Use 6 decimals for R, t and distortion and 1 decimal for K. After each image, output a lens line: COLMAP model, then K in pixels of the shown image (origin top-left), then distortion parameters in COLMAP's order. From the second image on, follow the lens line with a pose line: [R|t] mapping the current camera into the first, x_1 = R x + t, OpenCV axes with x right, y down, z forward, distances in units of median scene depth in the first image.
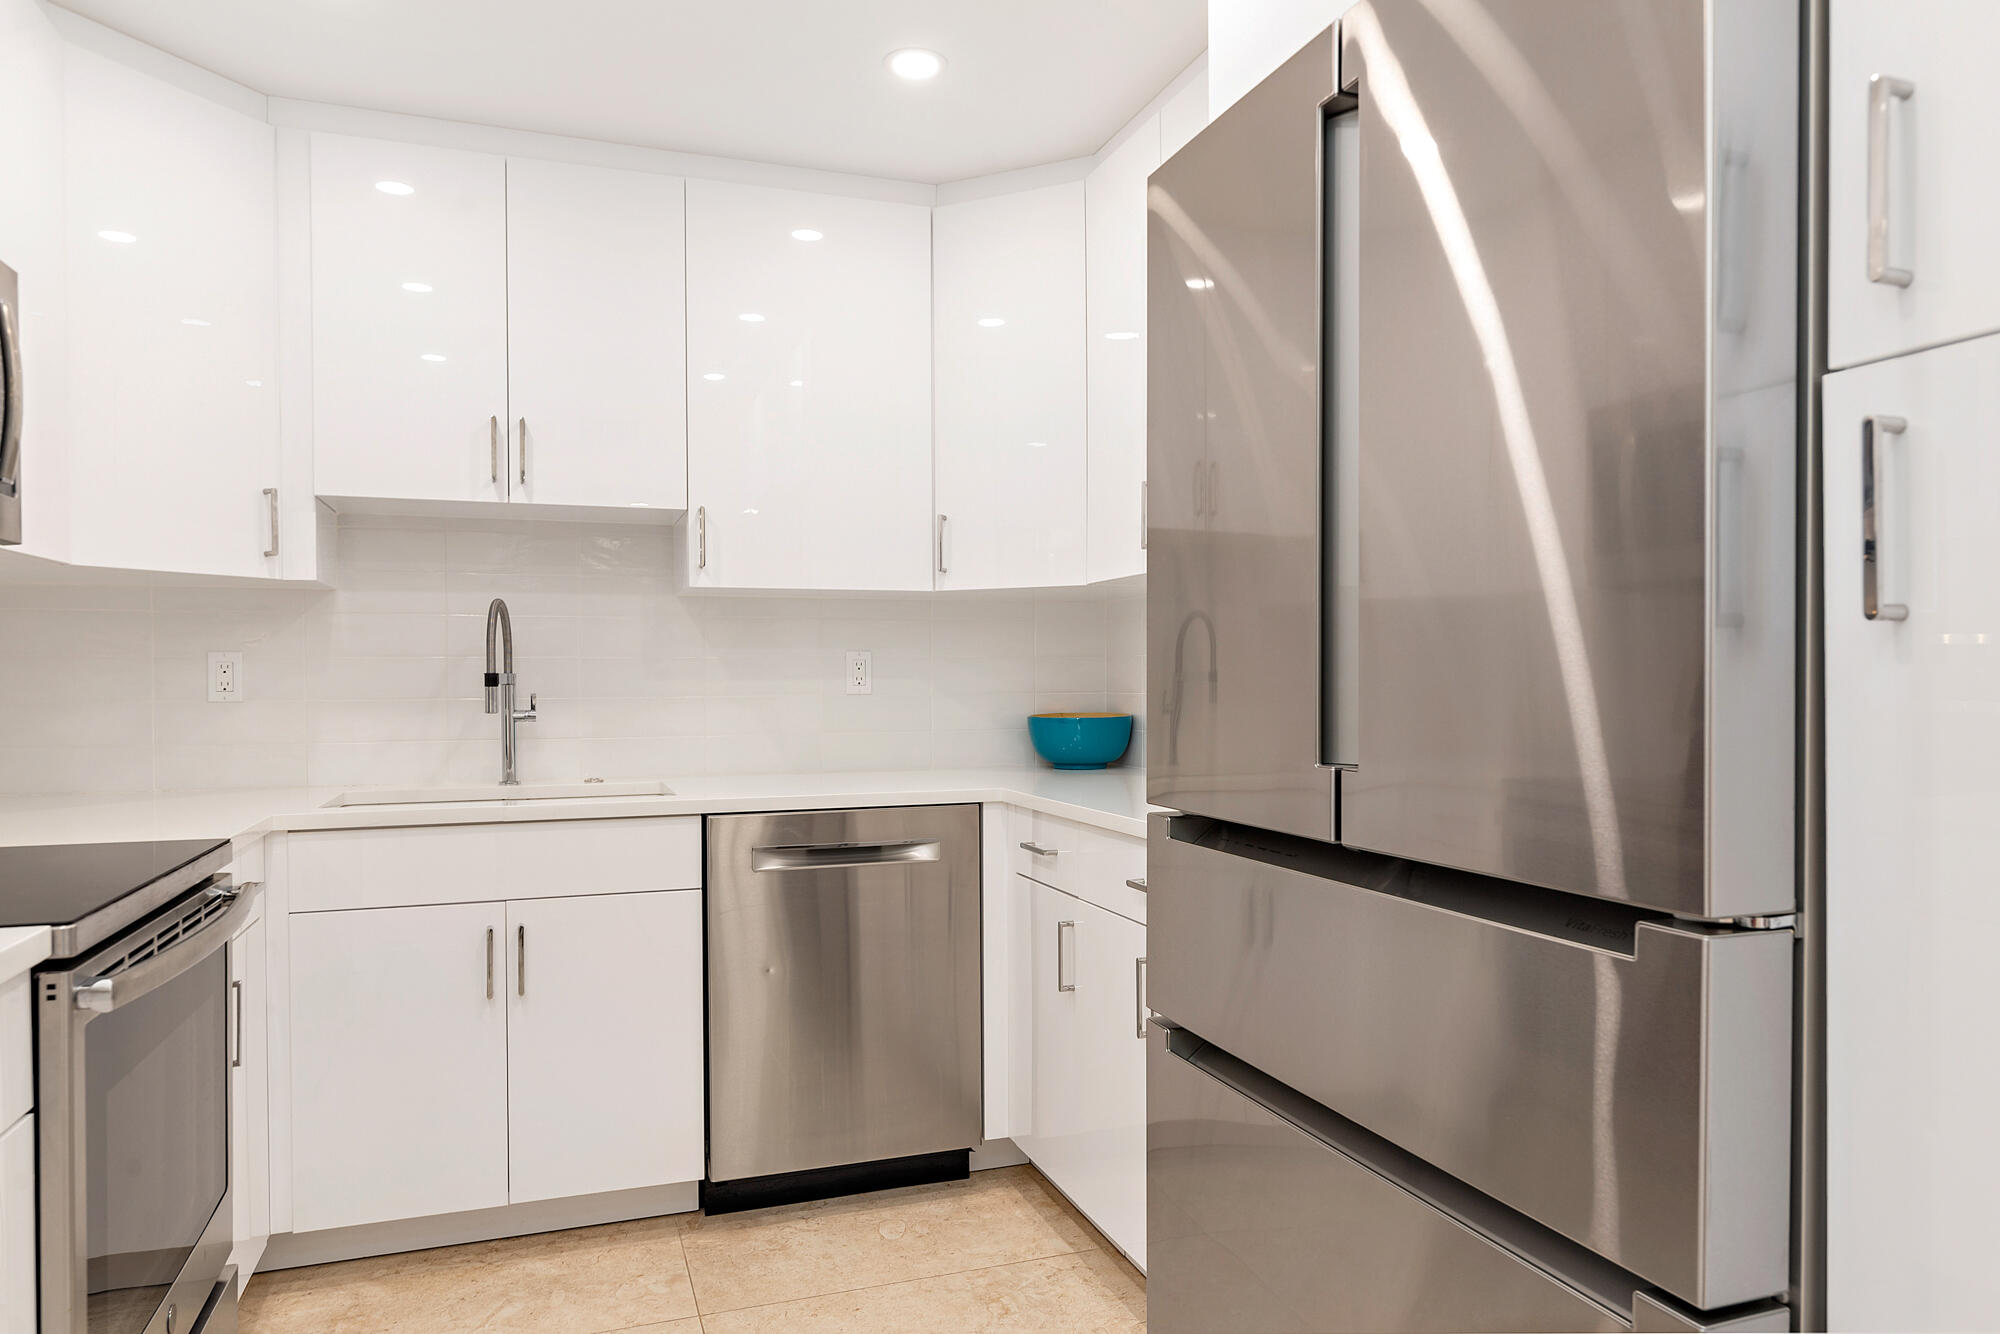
lens RADIAL K [[1309.9, 0, 995.9], [0, 1309.9, 686.9], [0, 0, 1]] dist [-0.000405, -0.001208]
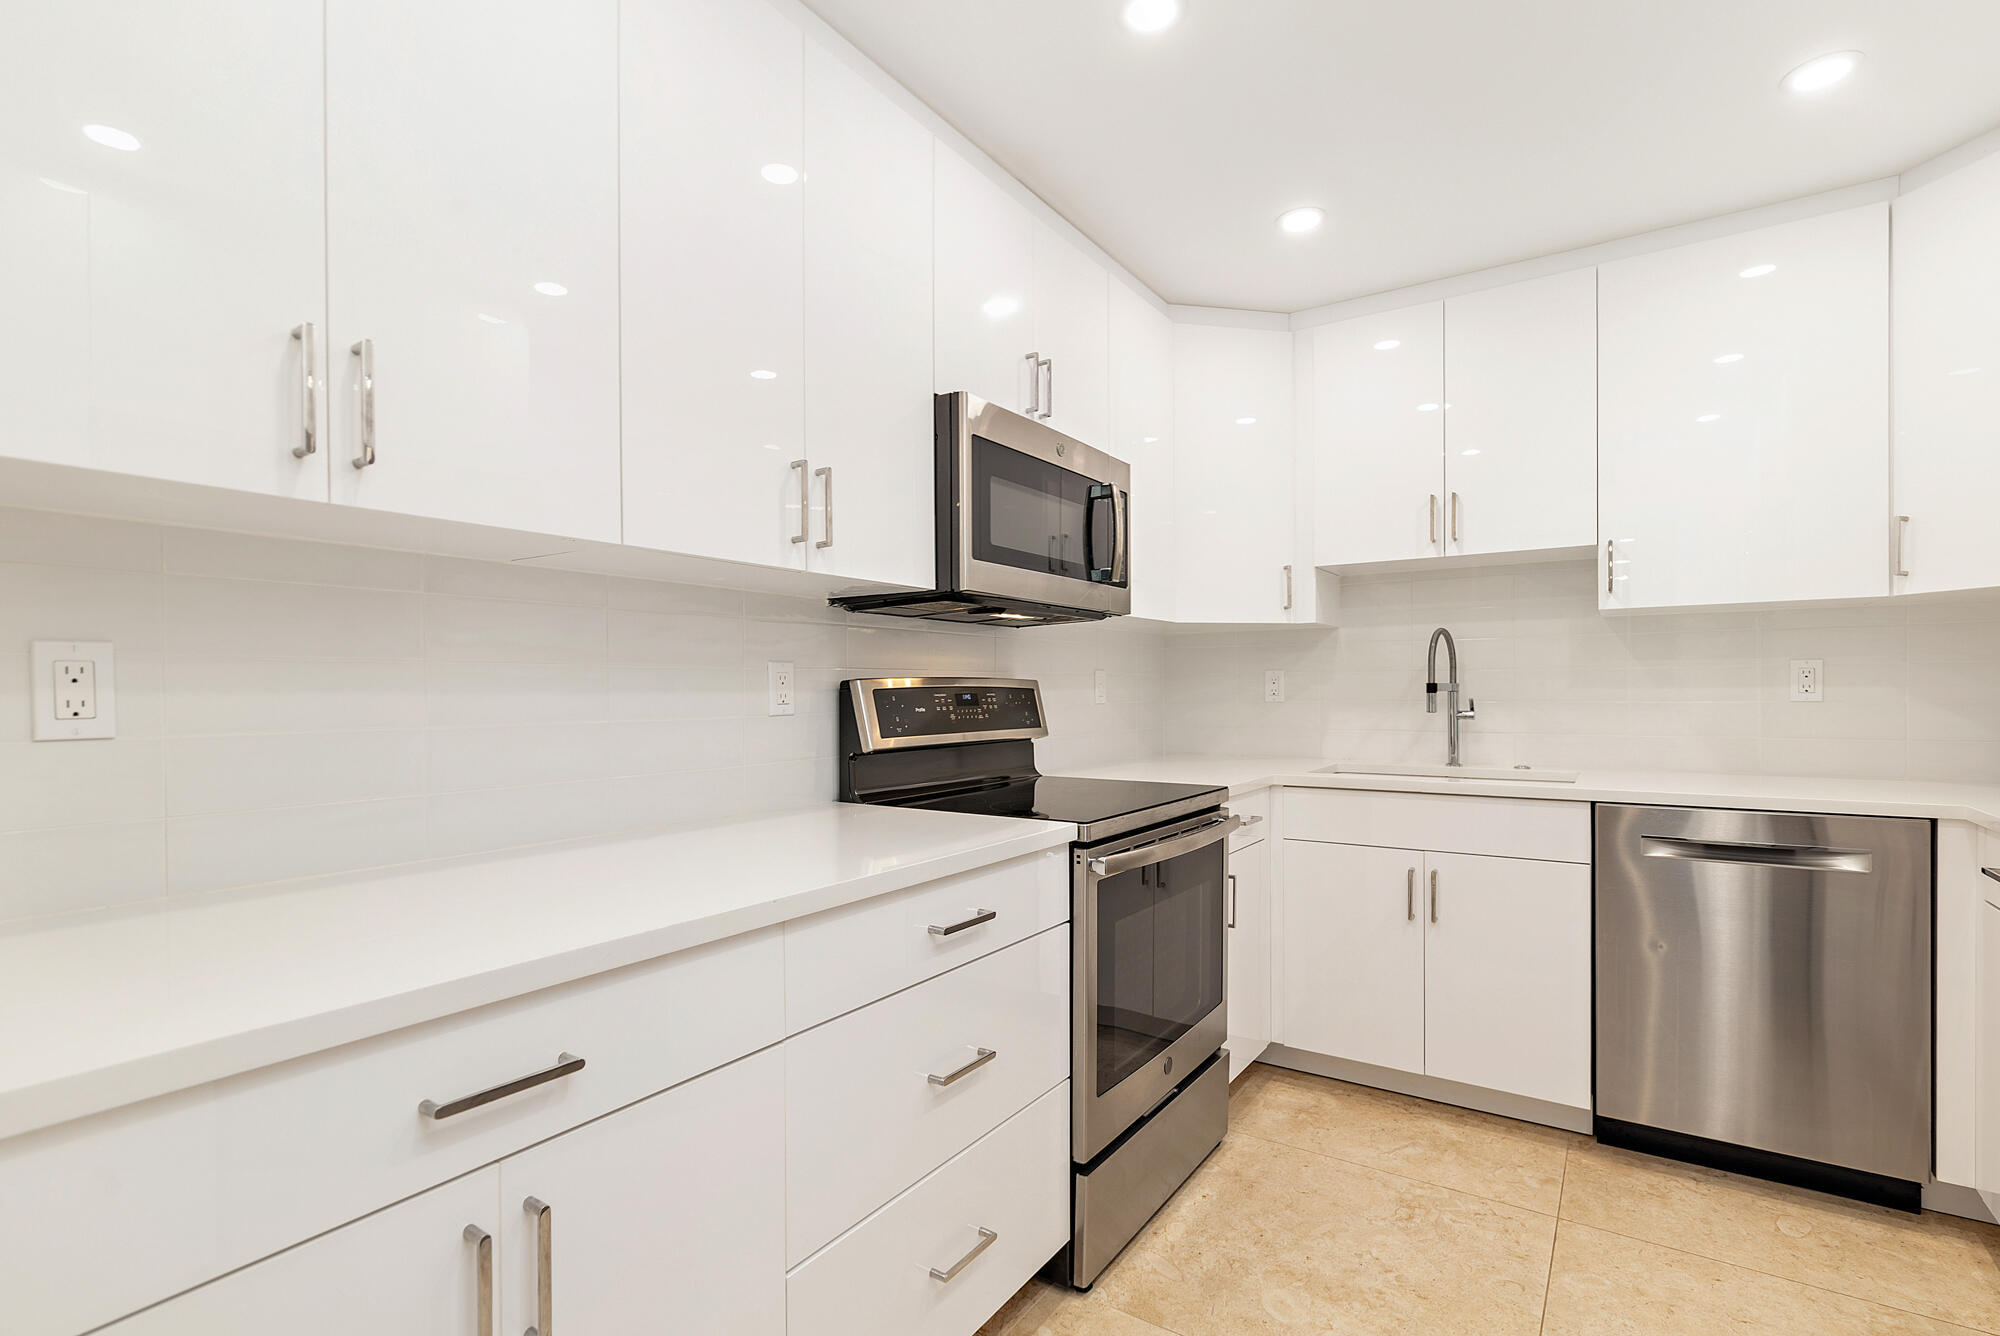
lens RADIAL K [[934.0, 0, 1011.0], [0, 934.0, 690.2], [0, 0, 1]] dist [0.000660, -0.000278]
pose [[0.590487, 0.001346, -0.807046, 0.147410], [-0.002291, 0.999997, -0.000009, -0.002241], [0.807044, 0.001855, 0.590488, 0.077275]]
